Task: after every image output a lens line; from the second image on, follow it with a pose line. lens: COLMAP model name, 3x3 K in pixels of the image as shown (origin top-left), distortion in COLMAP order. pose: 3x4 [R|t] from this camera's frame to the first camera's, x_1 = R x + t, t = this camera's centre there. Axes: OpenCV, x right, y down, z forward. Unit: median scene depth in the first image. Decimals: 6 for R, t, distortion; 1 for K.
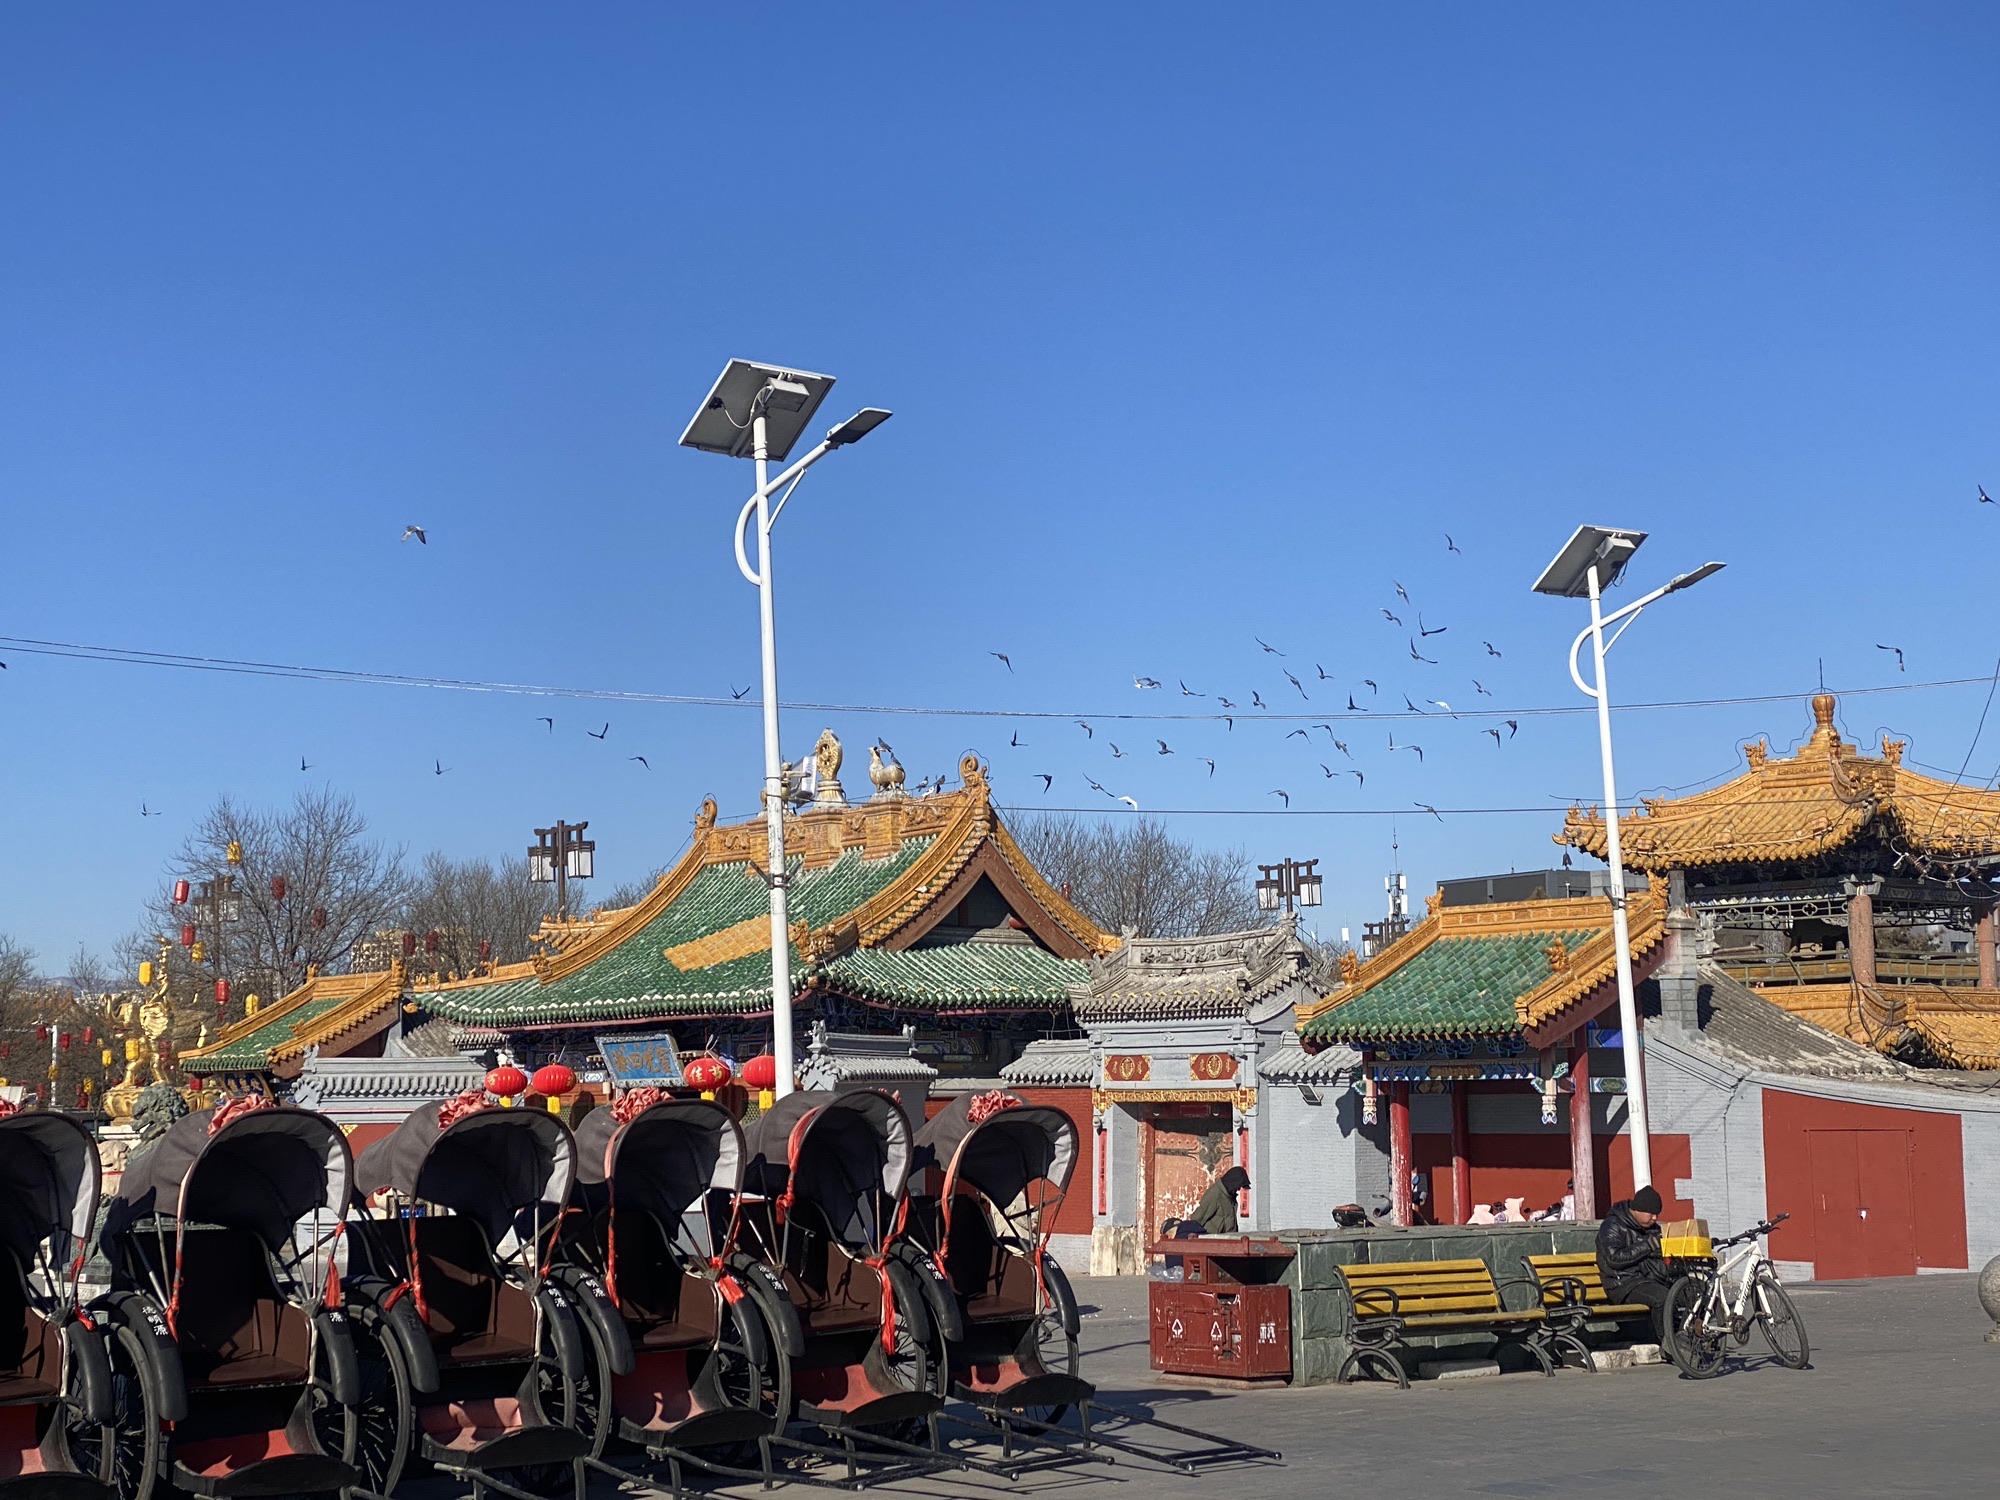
lens RADIAL K [[3166.3, 0, 1000.0], [0, 3166.3, 750.0], [0, 0, 1]] dist [0.089066, 0.646280]
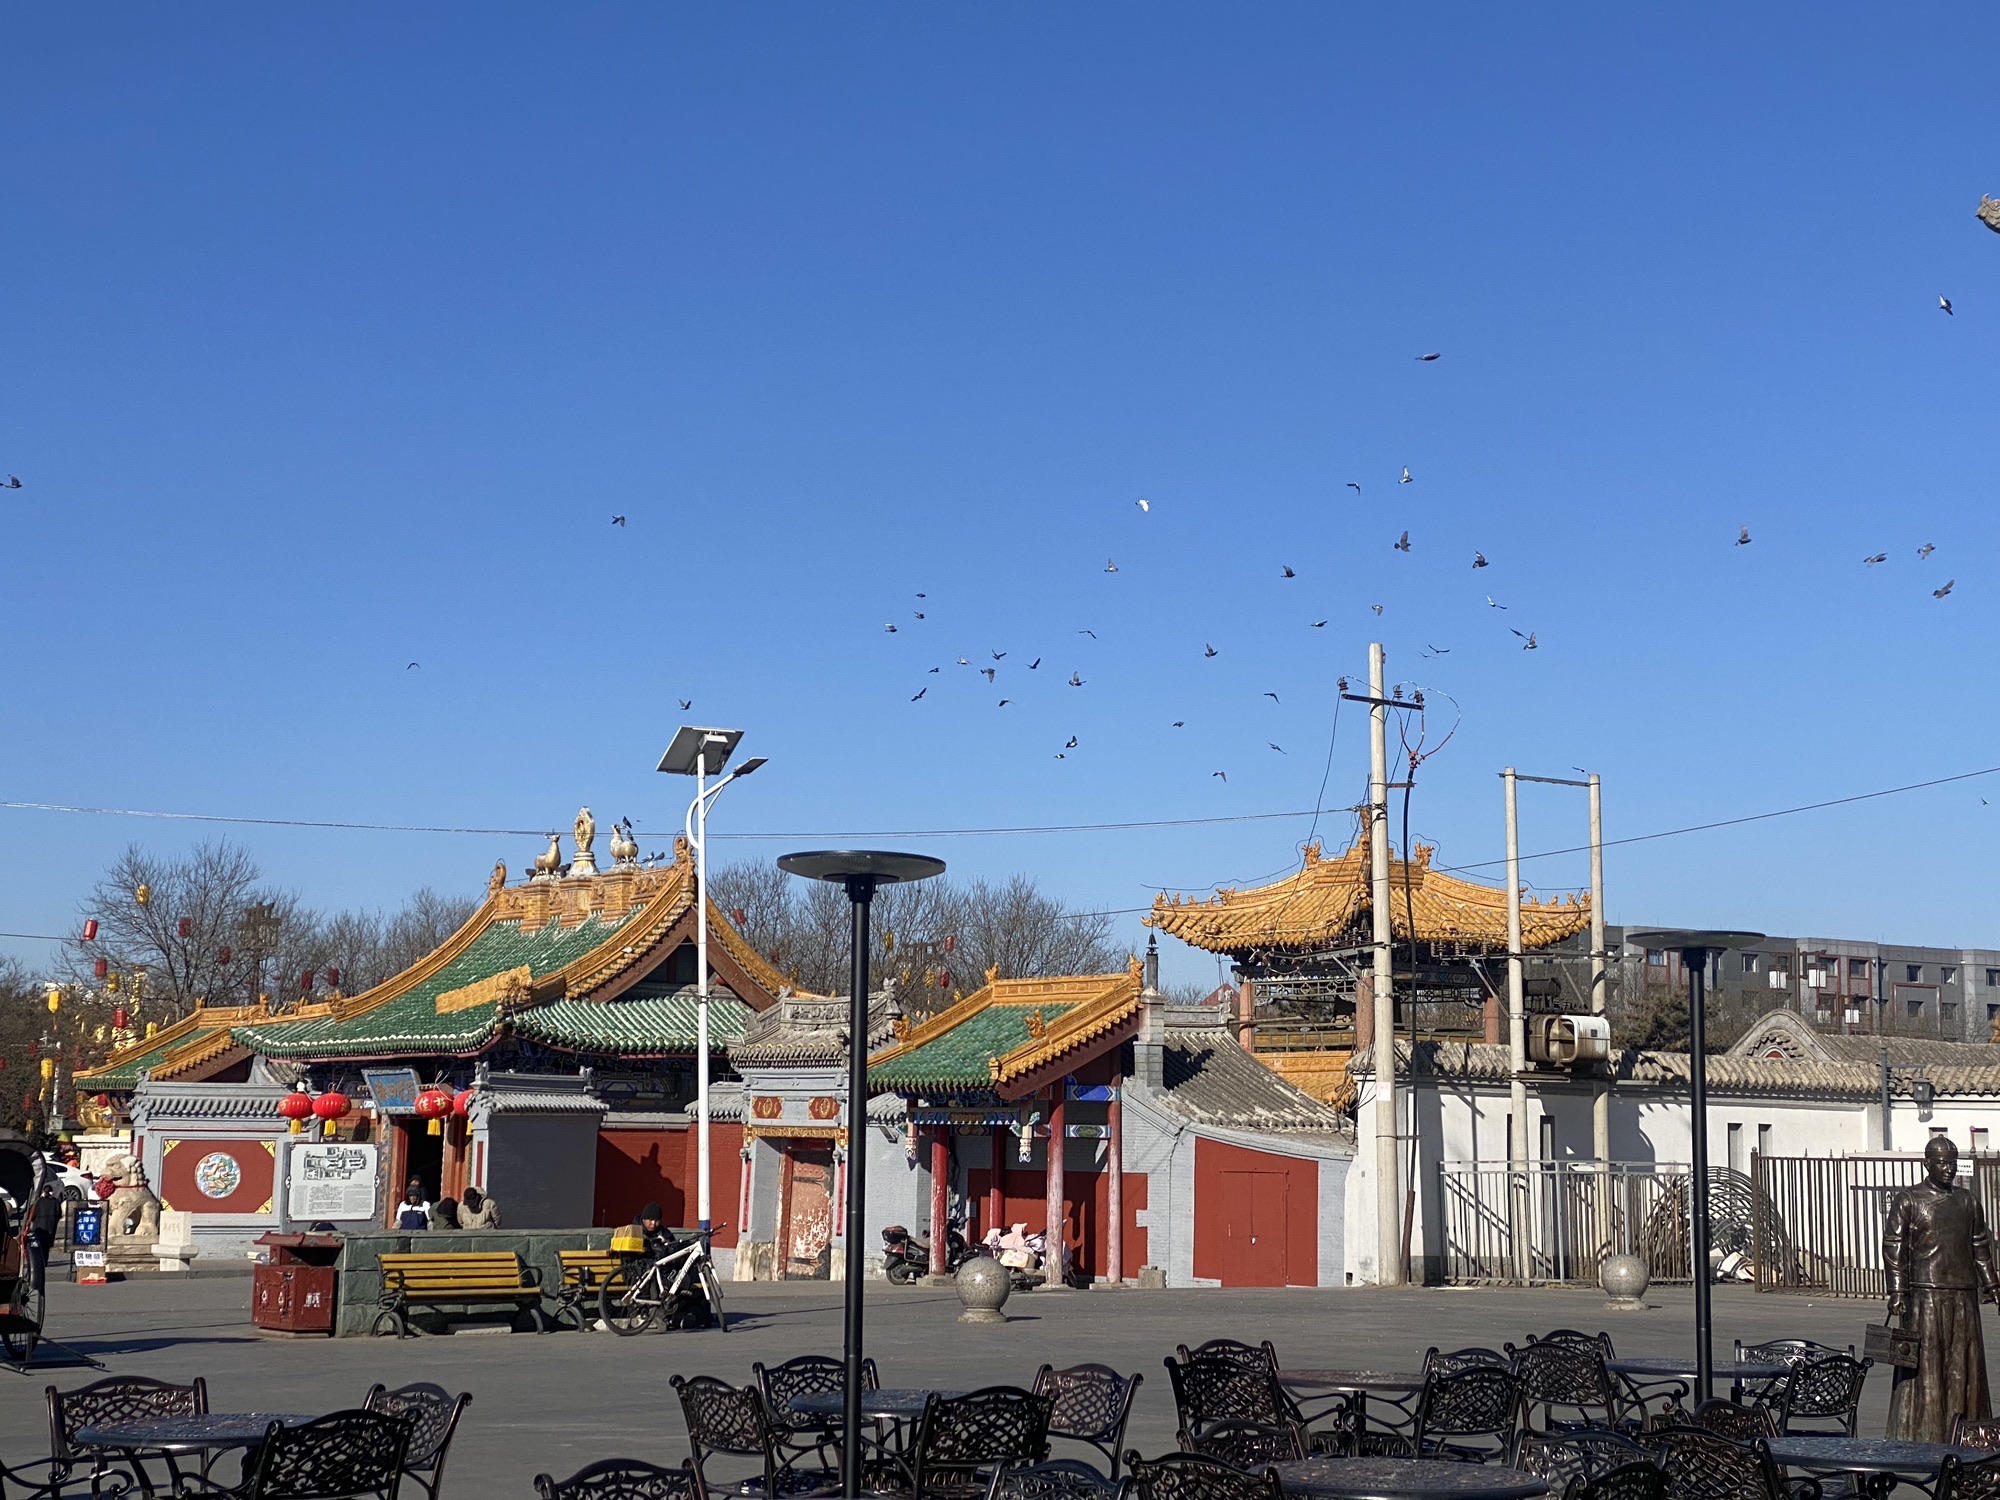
lens RADIAL K [[3102.7, 0, 1000.0], [0, 3102.7, 750.0], [0, 0, 1]] dist [0.148365, 0.247996]
pose [[0.998969, 0.022799, -0.039263, 0.168133], [-0.023272, 0.999661, -0.011643, -0.021263], [0.038984, 0.012544, 0.999161, -0.156189]]
